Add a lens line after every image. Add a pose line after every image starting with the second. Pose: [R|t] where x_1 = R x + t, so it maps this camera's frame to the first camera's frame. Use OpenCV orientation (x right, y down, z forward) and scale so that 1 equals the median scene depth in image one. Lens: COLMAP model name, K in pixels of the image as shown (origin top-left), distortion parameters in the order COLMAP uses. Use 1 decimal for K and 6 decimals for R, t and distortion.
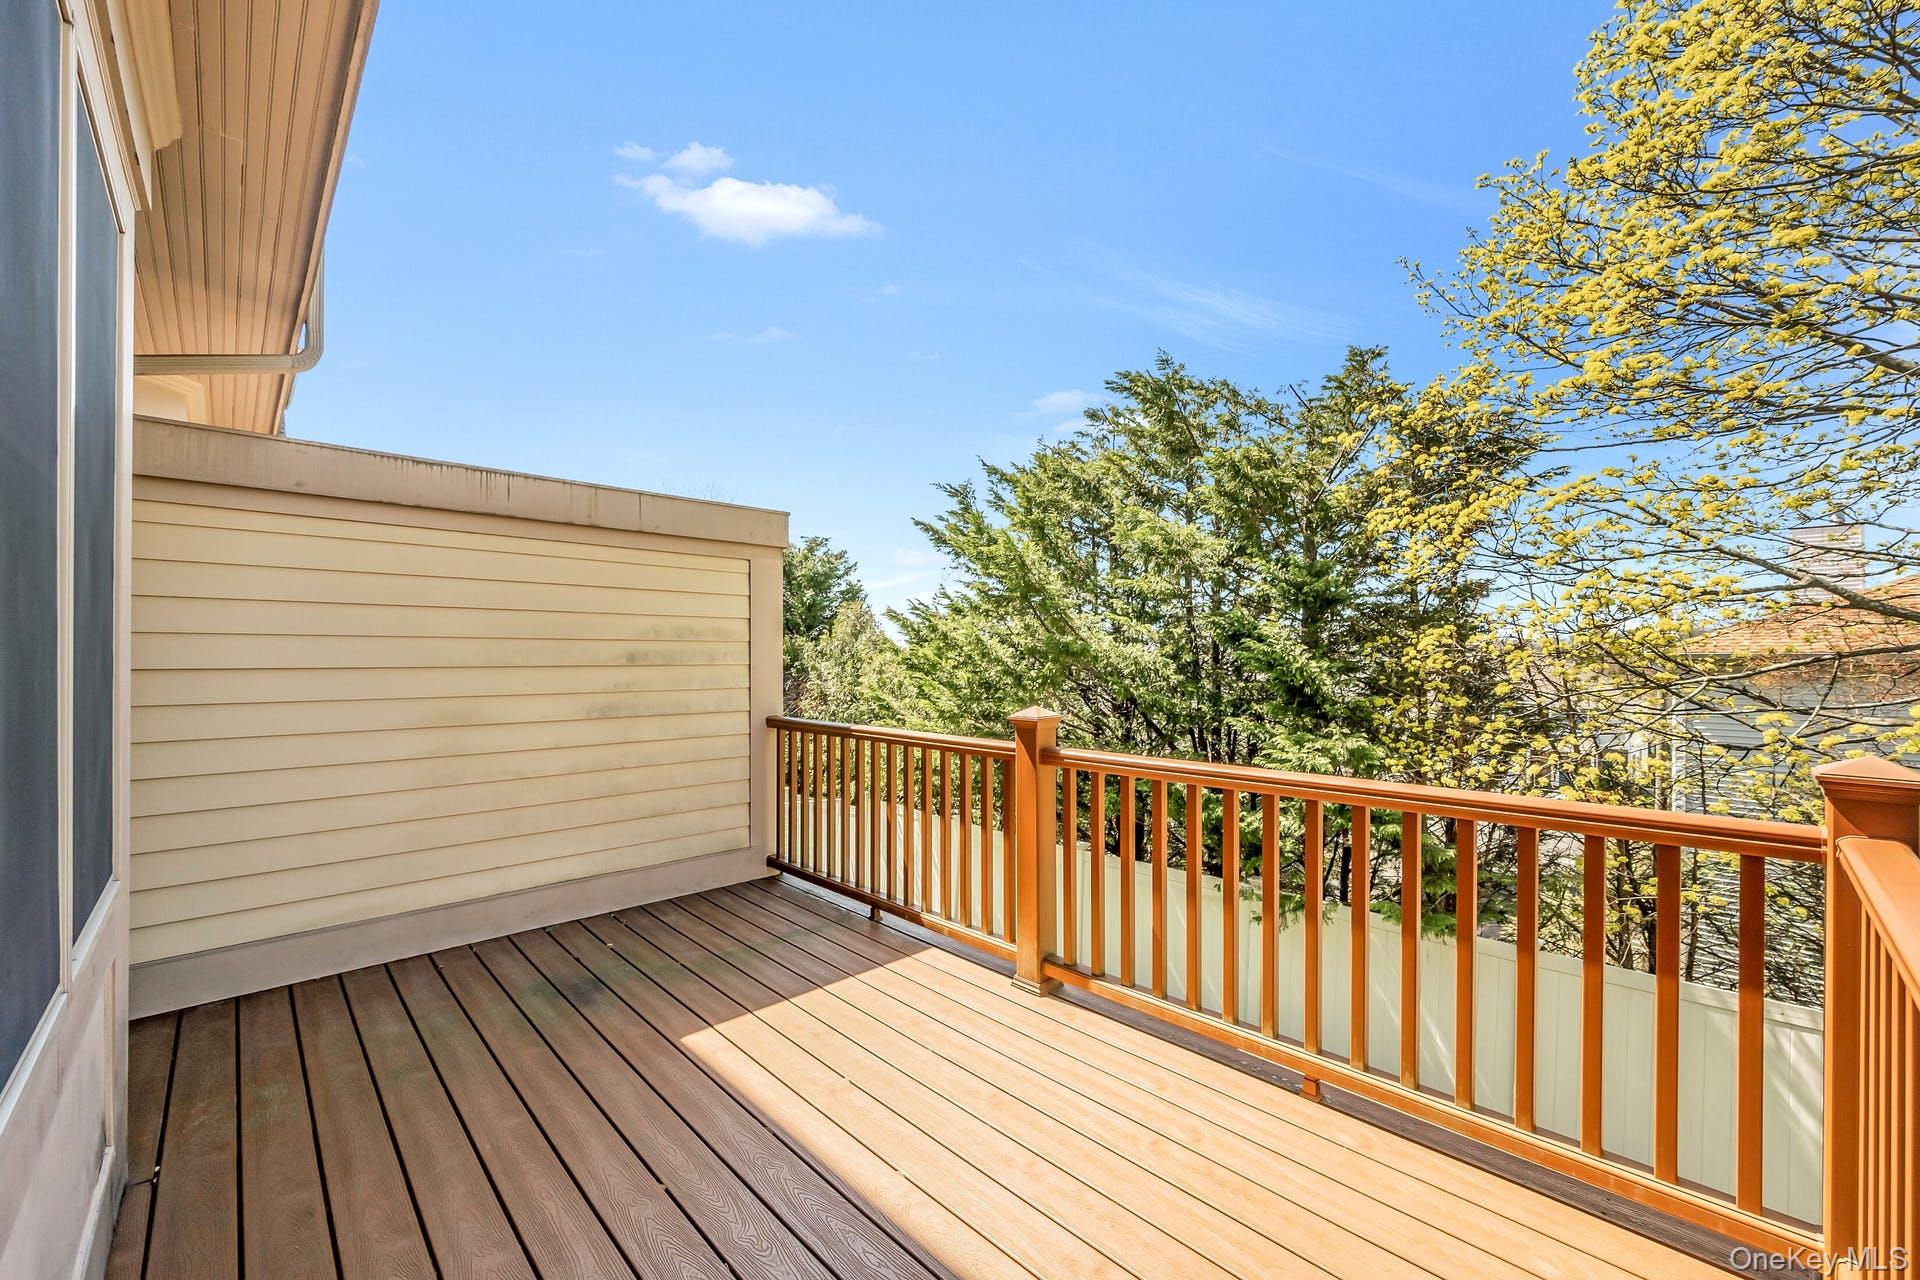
lens RADIAL K [[761.5, 0, 963.3], [0, 761.5, 634.6], [0, 0, 1]] dist [0.000065, 0.000366]
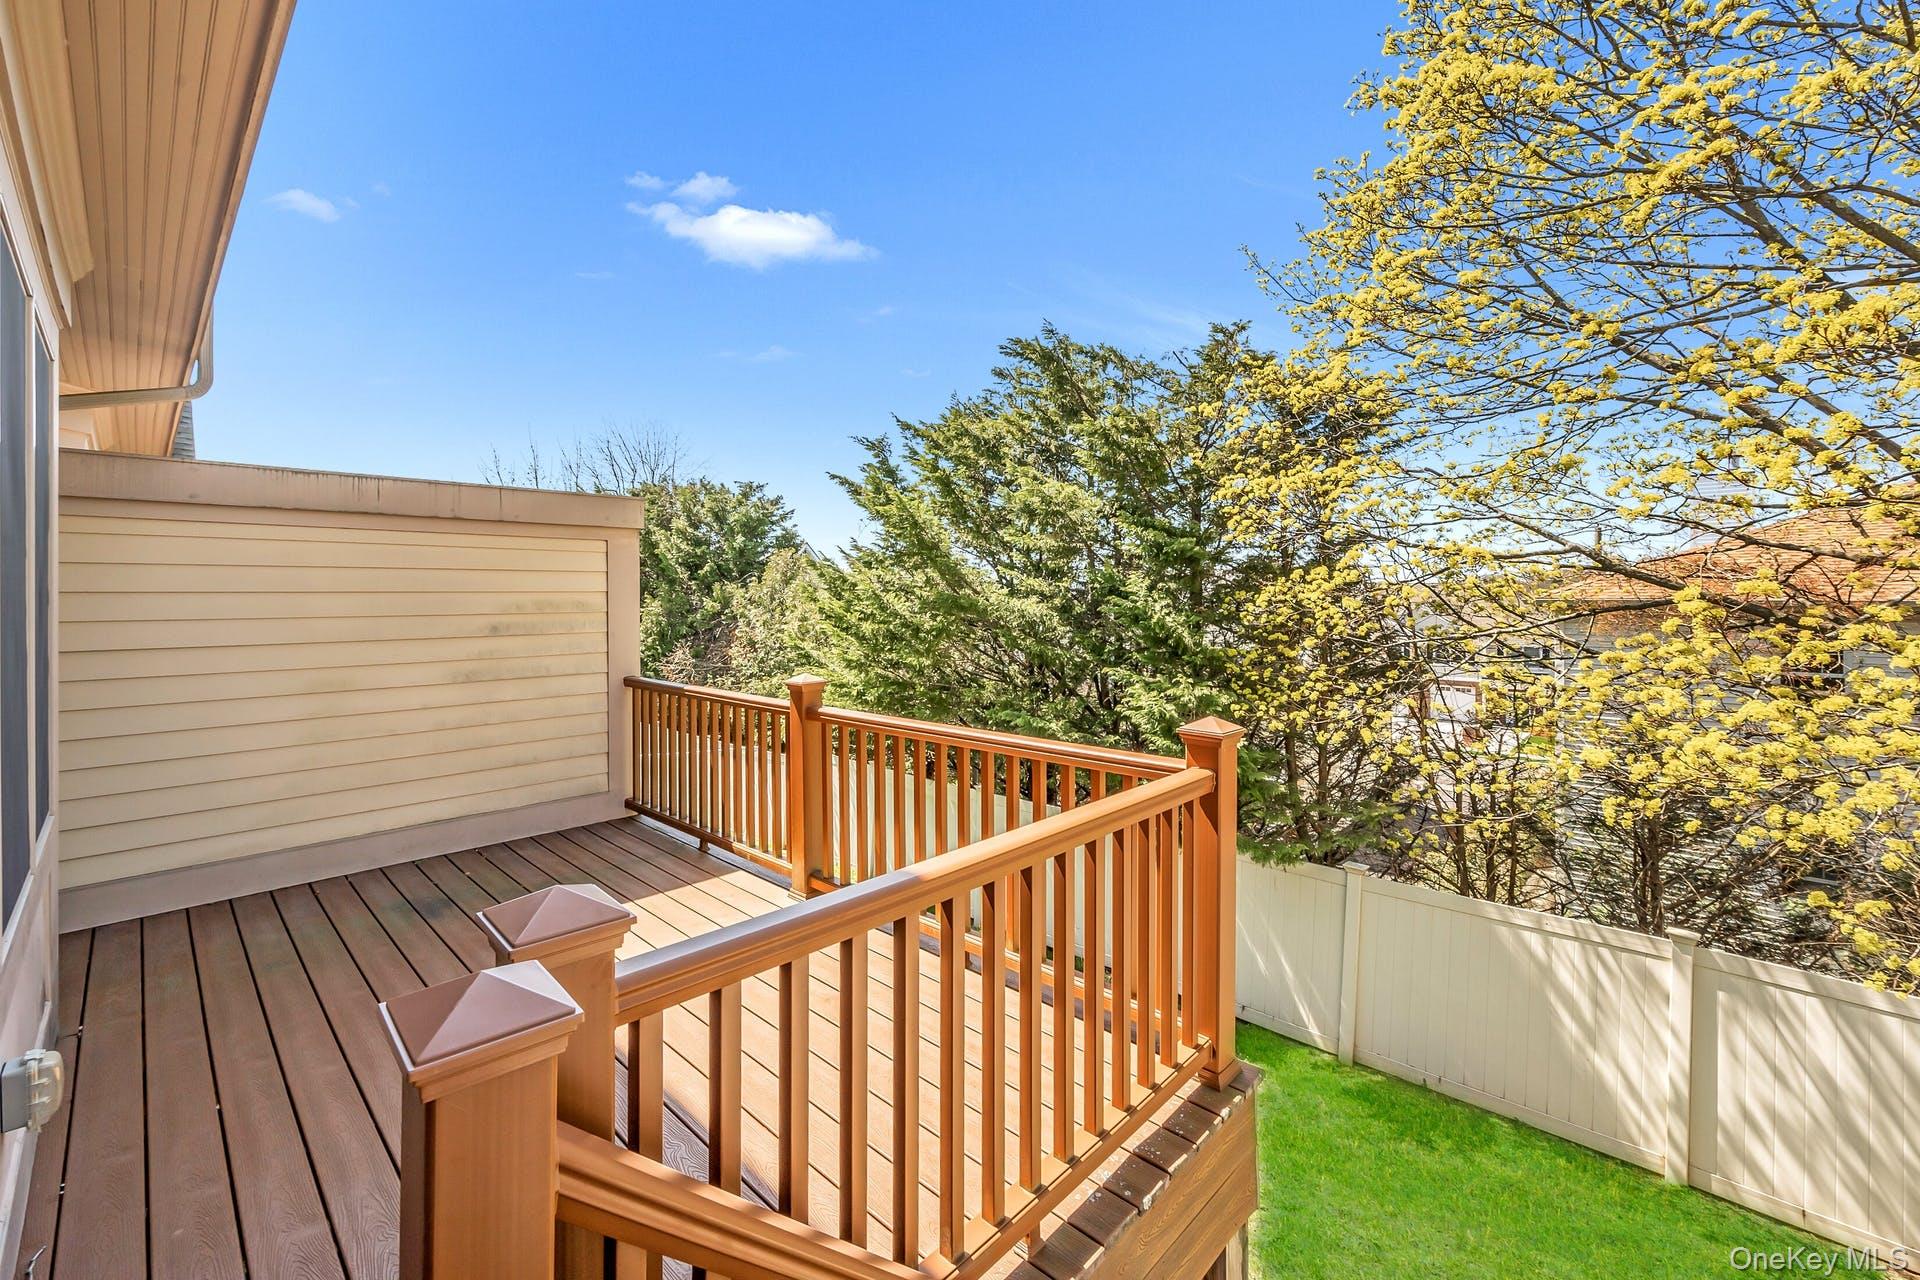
lens RADIAL K [[789.7, 0, 960.9], [0, 789.7, 575.9], [0, 0, 1]] dist [0.001715, -0.000295]
pose [[0.999109, -0.003411, 0.042075, 0.198080], [0.003273, 0.999989, 0.003341, -0.046530], [-0.042086, -0.003200, 0.999109, -0.206227]]
